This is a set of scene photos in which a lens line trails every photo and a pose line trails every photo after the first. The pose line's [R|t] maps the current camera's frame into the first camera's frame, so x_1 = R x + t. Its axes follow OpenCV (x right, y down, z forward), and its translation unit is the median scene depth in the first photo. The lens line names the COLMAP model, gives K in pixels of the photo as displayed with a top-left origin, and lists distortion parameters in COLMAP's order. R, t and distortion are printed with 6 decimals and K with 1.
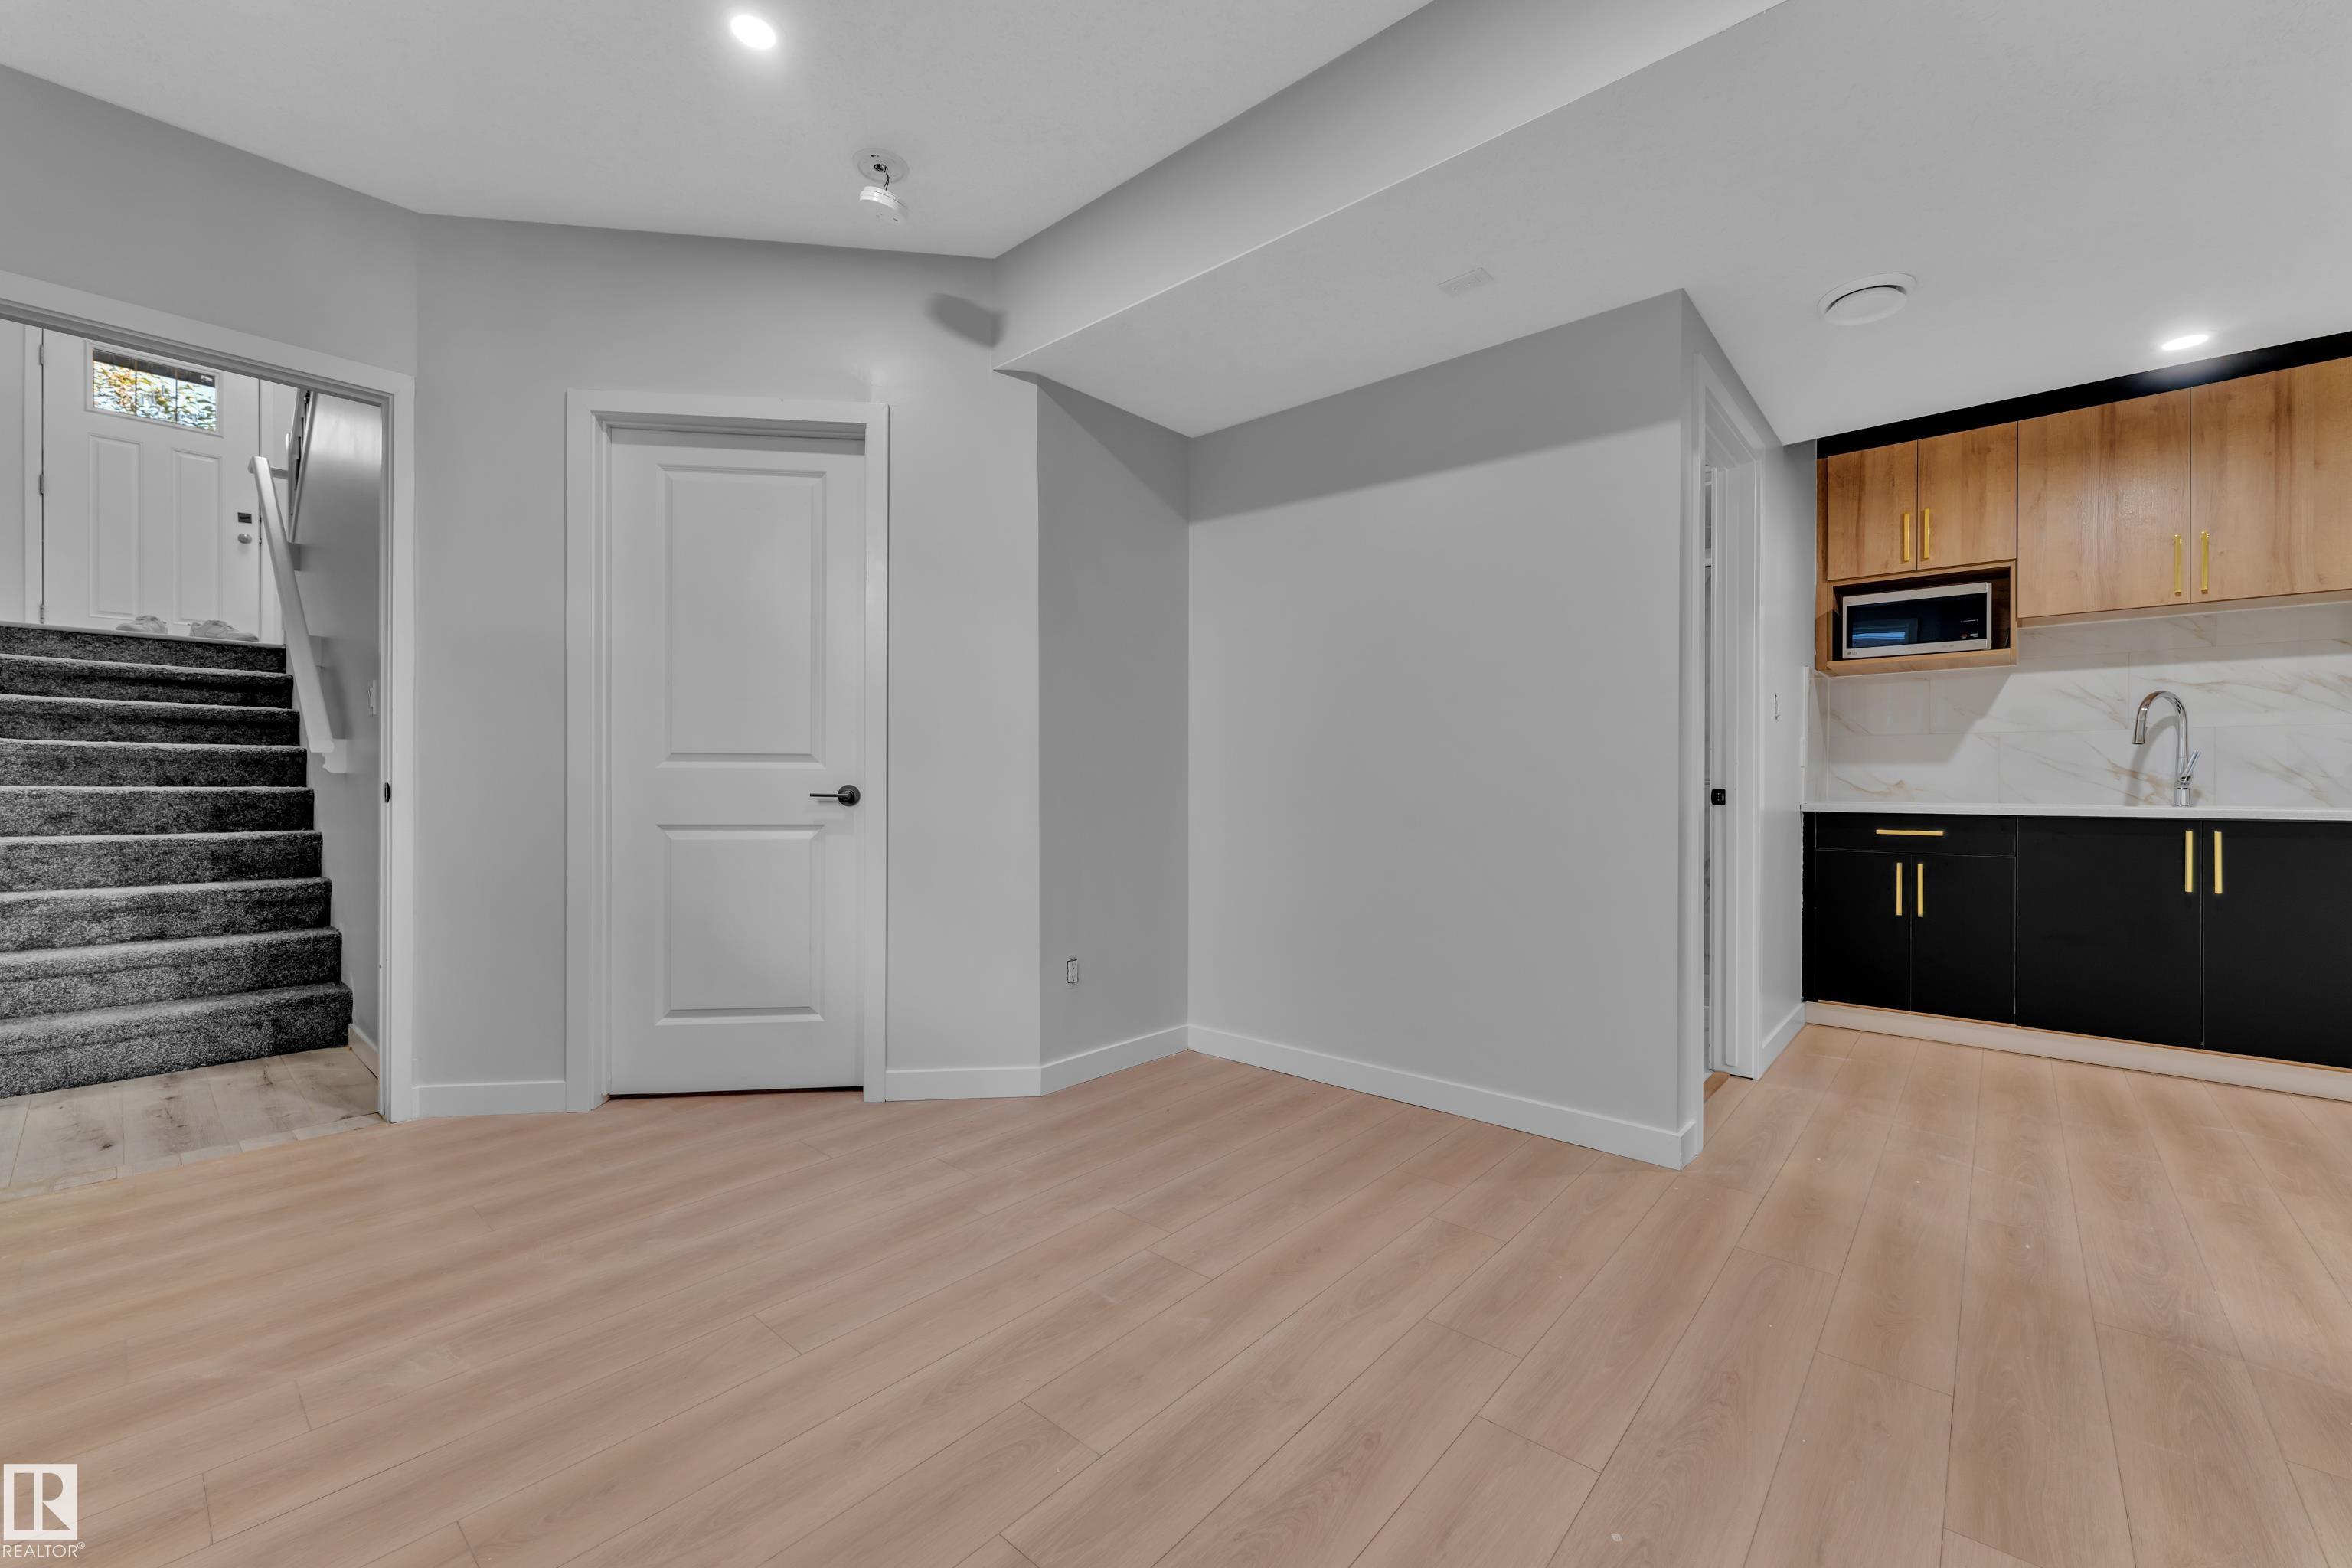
lens RADIAL K [[938.6, 0, 1169.1], [0, 938.6, 784.4], [0, 0, 1]] dist [0.000293, 0.000120]
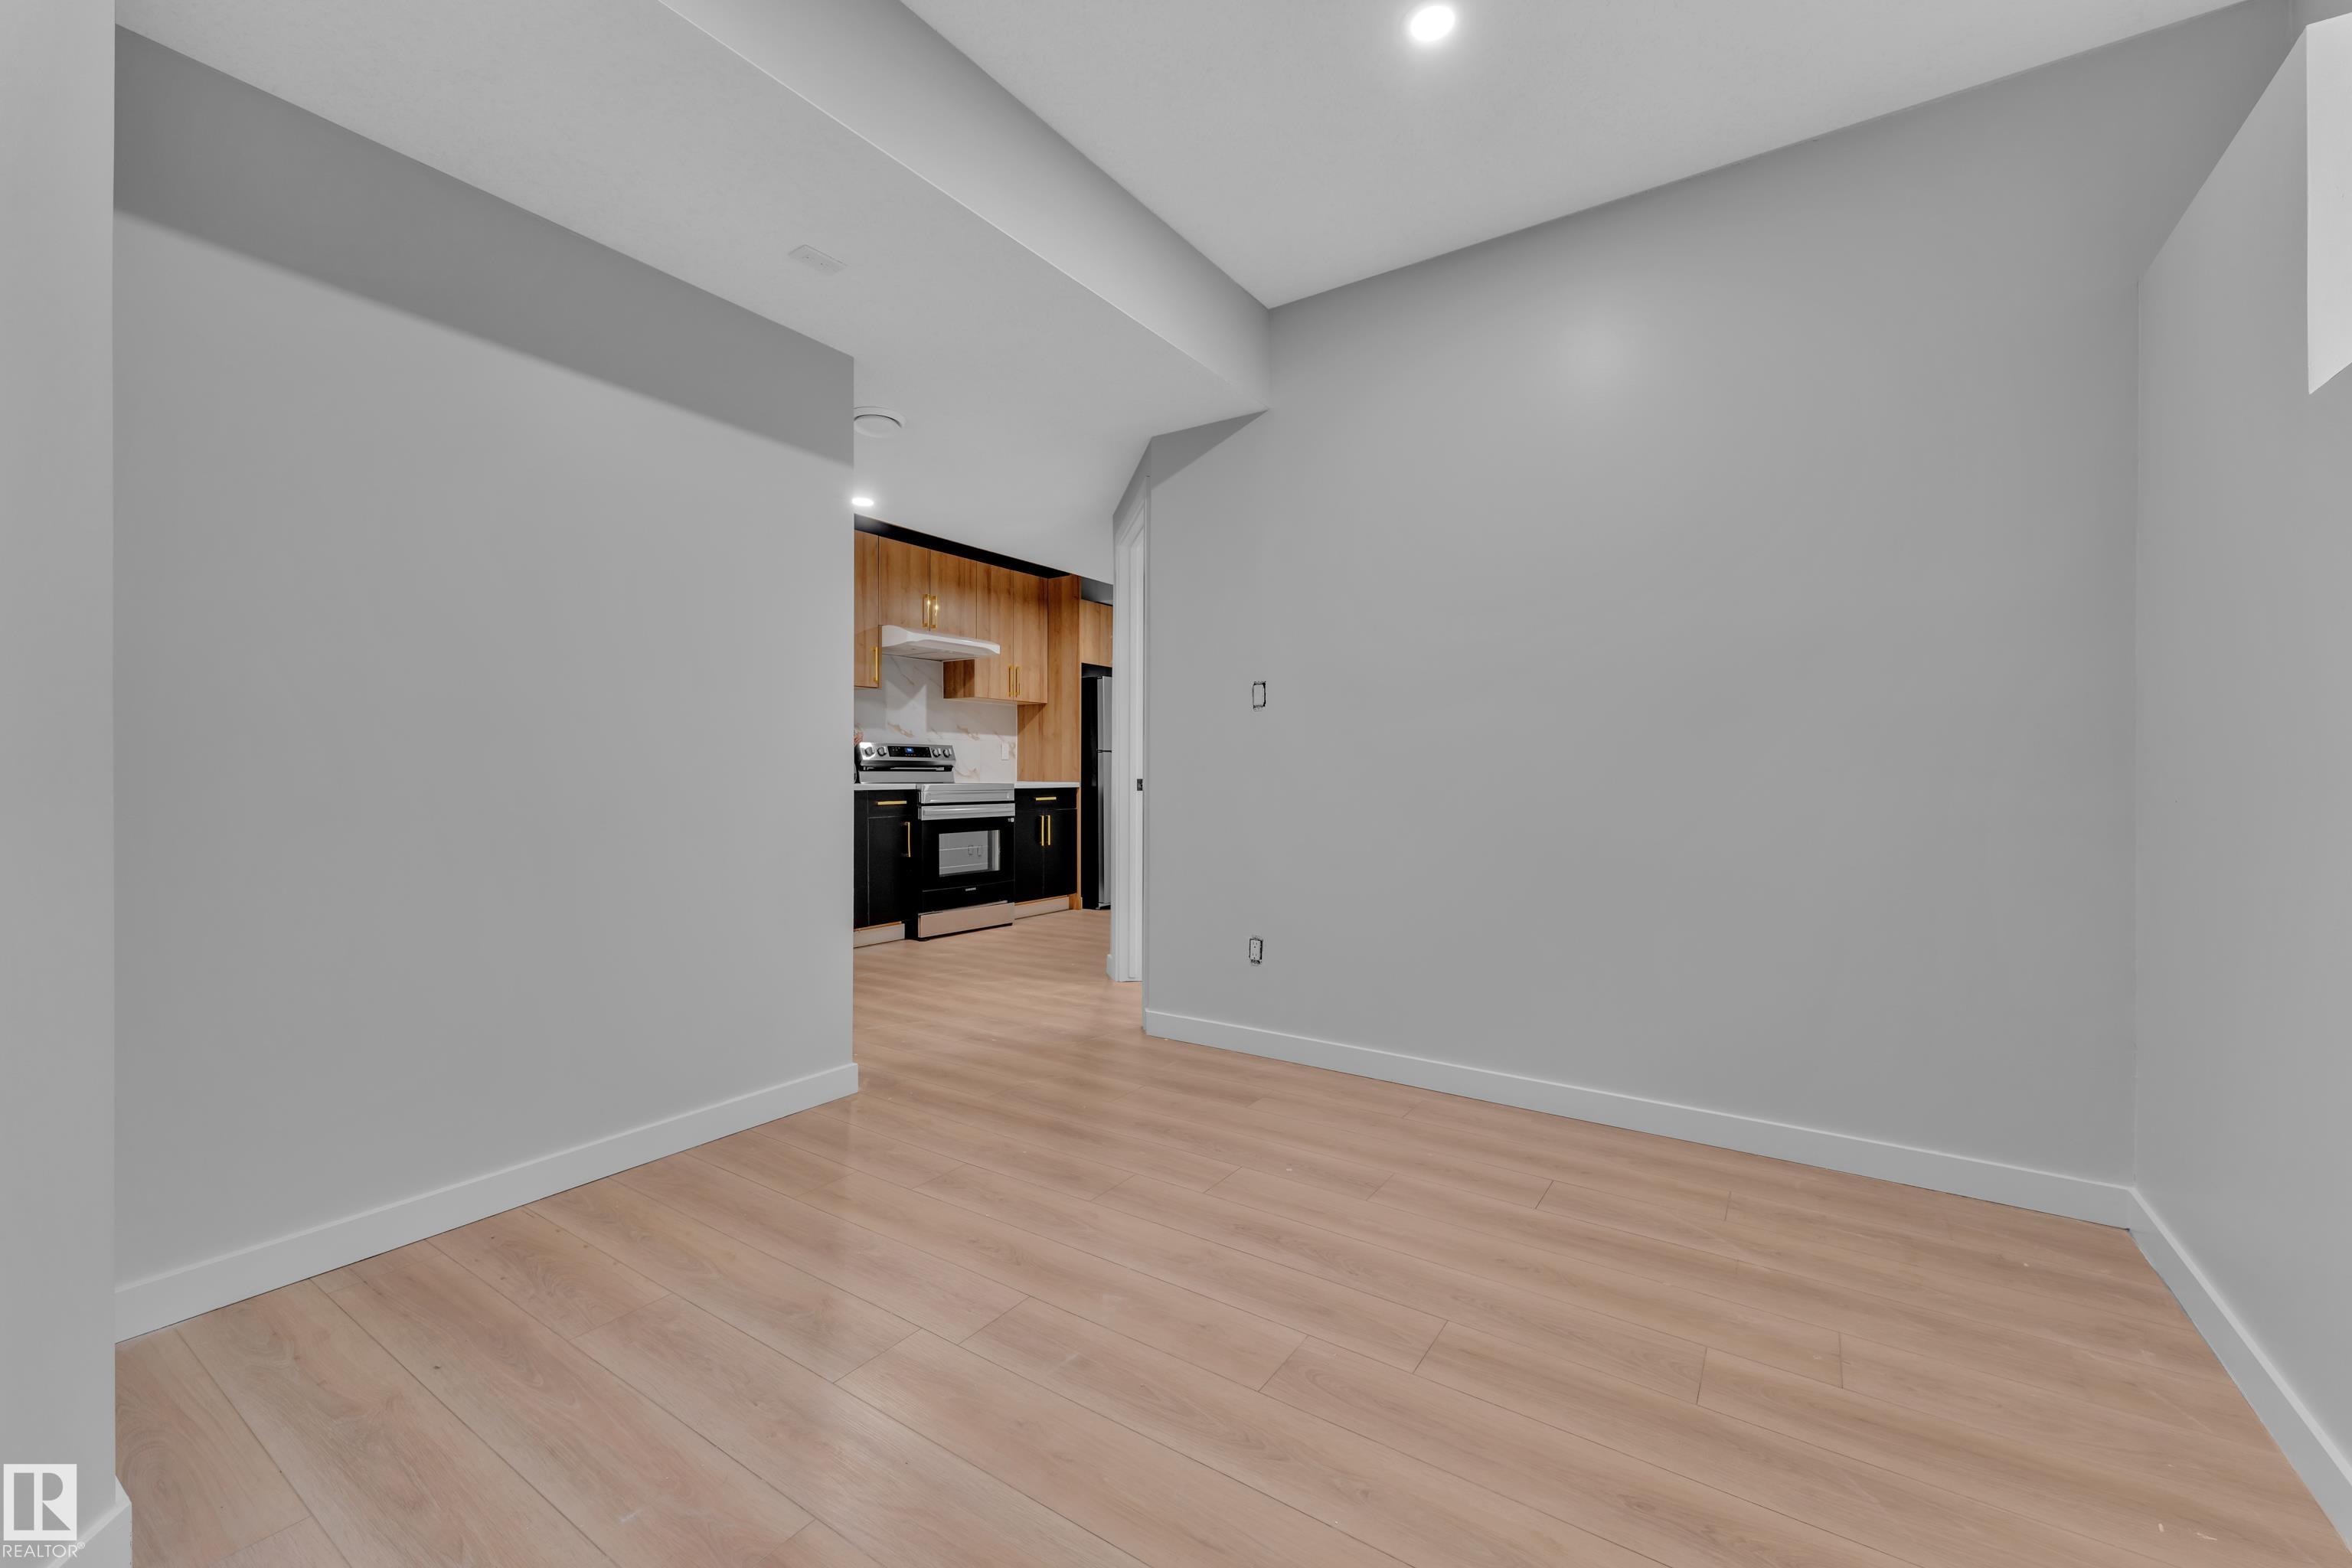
lens RADIAL K [[938.6, 0, 1169.1], [0, 938.6, 784.4], [0, 0, 1]] dist [0.000293, 0.000120]
pose [[-0.120607, -0.018996, 0.992519, -0.867848], [-0.004927, 0.999816, 0.018537, -0.013355], [-0.992688, -0.002655, -0.120678, 0.927771]]
